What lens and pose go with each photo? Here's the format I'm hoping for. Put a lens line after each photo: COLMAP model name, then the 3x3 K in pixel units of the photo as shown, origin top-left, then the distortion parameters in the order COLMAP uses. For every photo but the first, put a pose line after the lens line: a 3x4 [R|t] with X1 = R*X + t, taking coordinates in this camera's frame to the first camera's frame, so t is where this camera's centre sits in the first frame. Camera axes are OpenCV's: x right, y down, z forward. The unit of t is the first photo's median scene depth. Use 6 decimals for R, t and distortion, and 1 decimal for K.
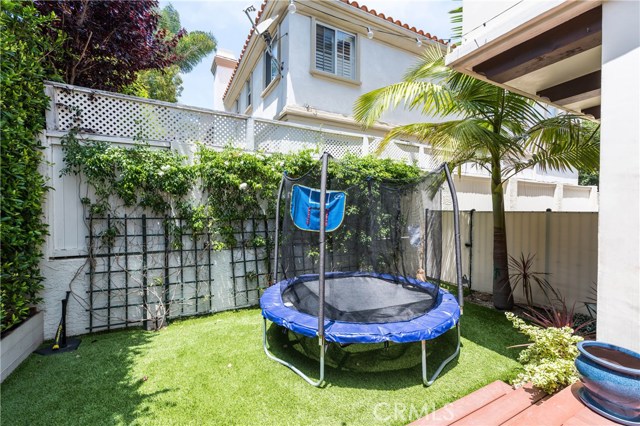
lens RADIAL K [[277.0, 0, 320.6], [0, 277.0, 212.4], [0, 0, 1]] dist [0.018507, -0.001163]
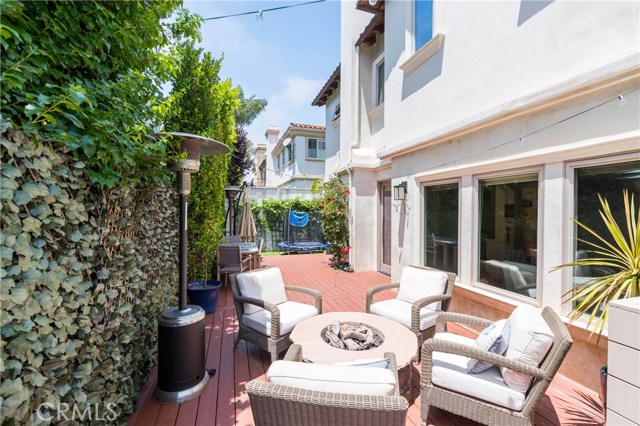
lens RADIAL K [[277.0, 0, 320.6], [0, 277.0, 214.5], [0, 0, 1]] dist [0.018507, -0.001163]
pose [[0.986766, -0.000378, -0.162152, 0.695915], [-0.001154, 0.999956, -0.009352, -0.030272], [0.162148, 0.009415, 0.986721, -1.901240]]
